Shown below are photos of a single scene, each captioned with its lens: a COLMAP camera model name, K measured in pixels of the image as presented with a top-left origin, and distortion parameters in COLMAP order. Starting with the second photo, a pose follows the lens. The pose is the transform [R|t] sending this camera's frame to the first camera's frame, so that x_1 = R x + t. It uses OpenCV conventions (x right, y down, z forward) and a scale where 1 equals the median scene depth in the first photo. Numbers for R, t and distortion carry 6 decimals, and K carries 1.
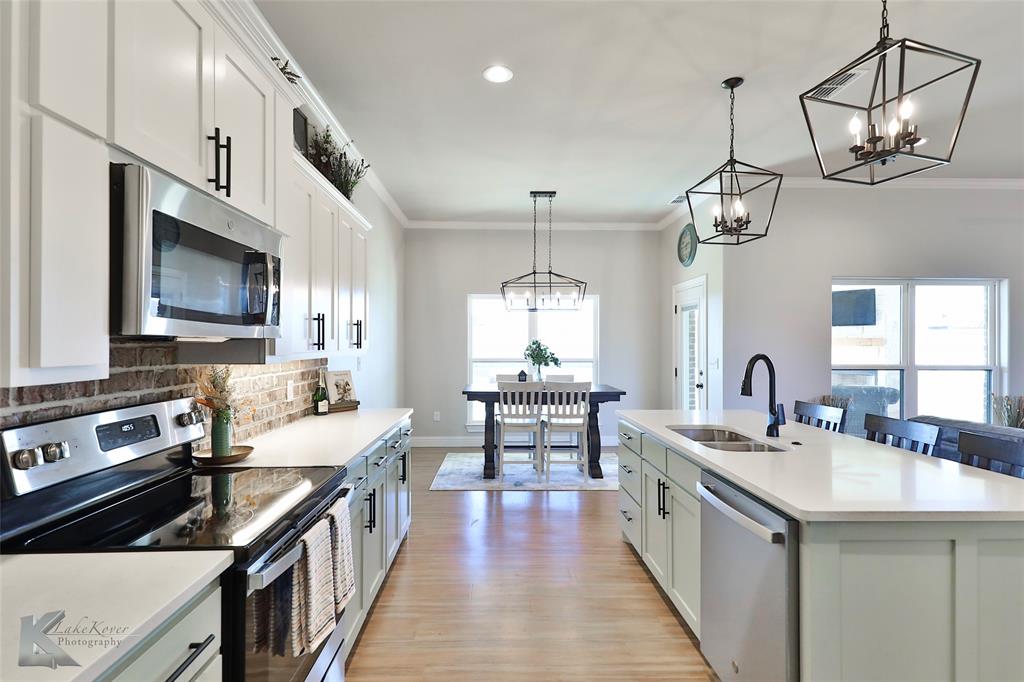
lens RADIAL K [[487.6, 0, 513.2], [0, 487.6, 341.4], [0, 0, 1]] dist [0.001736, 0.000116]
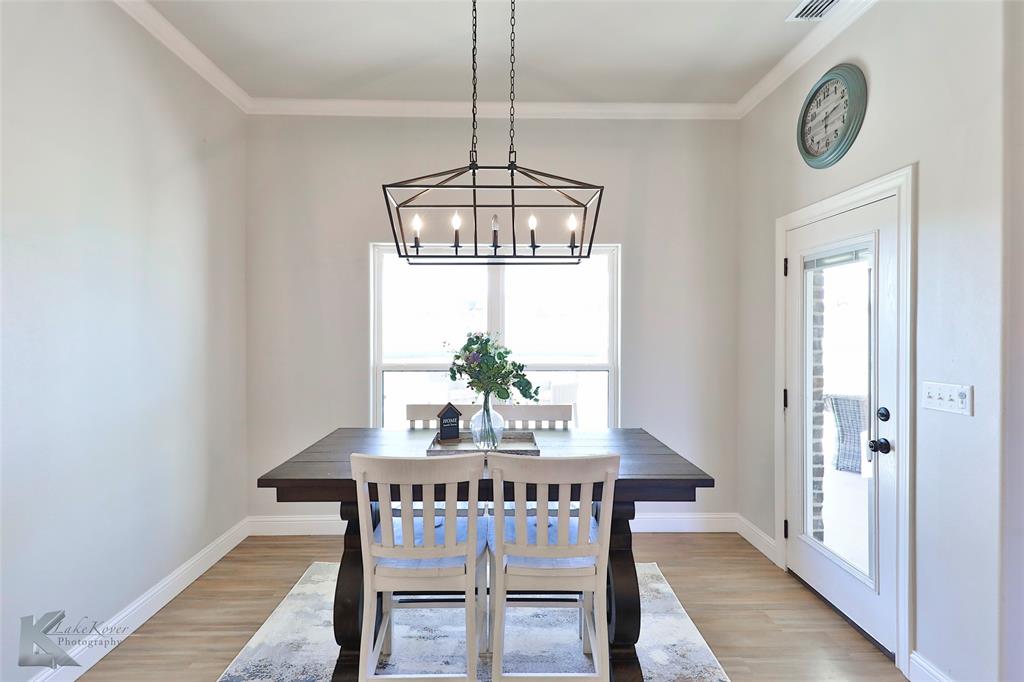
lens RADIAL K [[487.6, 0, 510.1], [0, 487.6, 331.3], [0, 0, 1]] dist [0.001736, 0.000116]
pose [[0.999966, 0.000120, -0.008230, 0.075920], [-0.000071, 0.999982, 0.005994, -0.006482], [0.008231, -0.005993, 0.999948, 0.583843]]
